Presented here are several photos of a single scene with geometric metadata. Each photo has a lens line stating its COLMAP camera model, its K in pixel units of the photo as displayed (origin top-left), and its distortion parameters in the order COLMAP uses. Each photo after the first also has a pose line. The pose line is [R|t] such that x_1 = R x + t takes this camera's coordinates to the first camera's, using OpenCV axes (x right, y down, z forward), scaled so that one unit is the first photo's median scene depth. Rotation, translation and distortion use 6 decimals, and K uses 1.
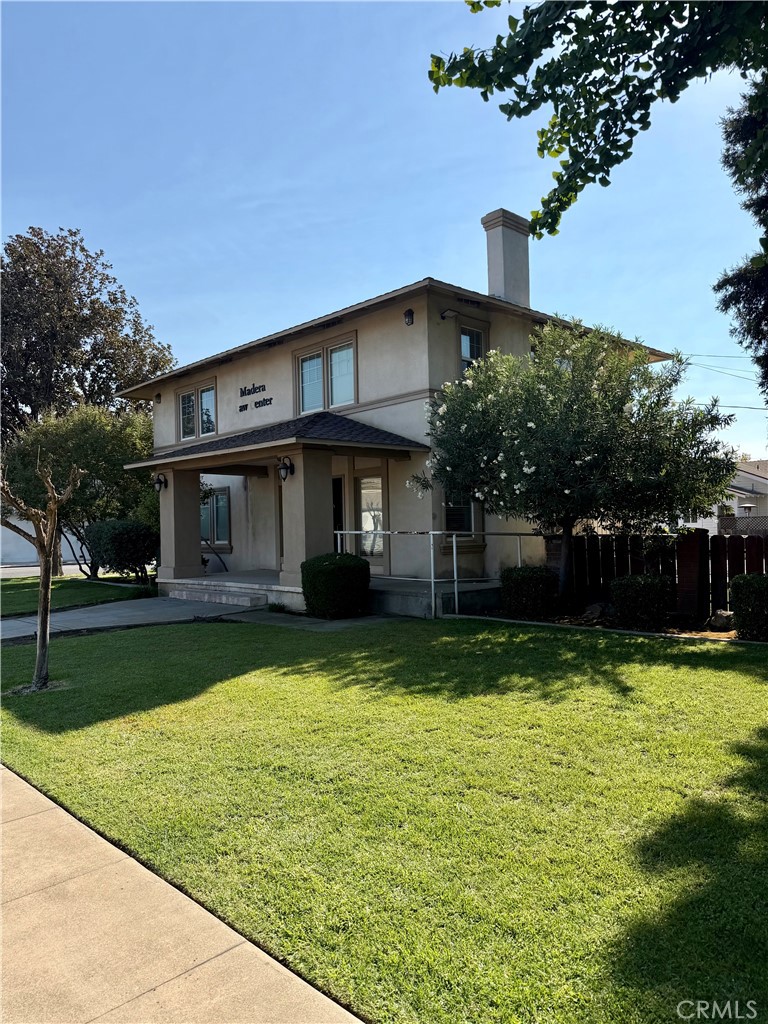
lens RADIAL K [[714.8, 0, 384.0], [0, 714.8, 512.0], [0, 0, 1]] dist [0.003299, -0.000362]
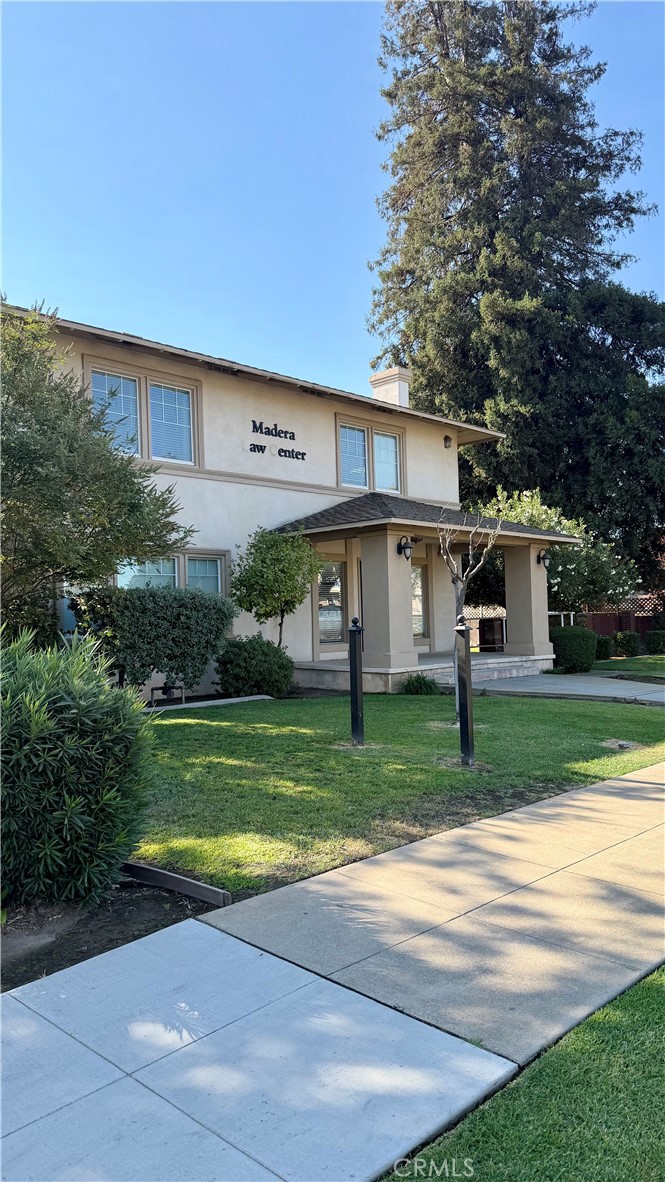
lens RADIAL K [[821.9, 0, 332.5], [0, 821.9, 591.0], [0, 0, 1]] dist [0.098324, -0.149189]
pose [[-0.027437, 0.066837, 0.997387, -1.259887], [0.005873, 0.997756, -0.066701, 0.071871], [-0.999606, 0.004028, -0.027768, 1.145067]]
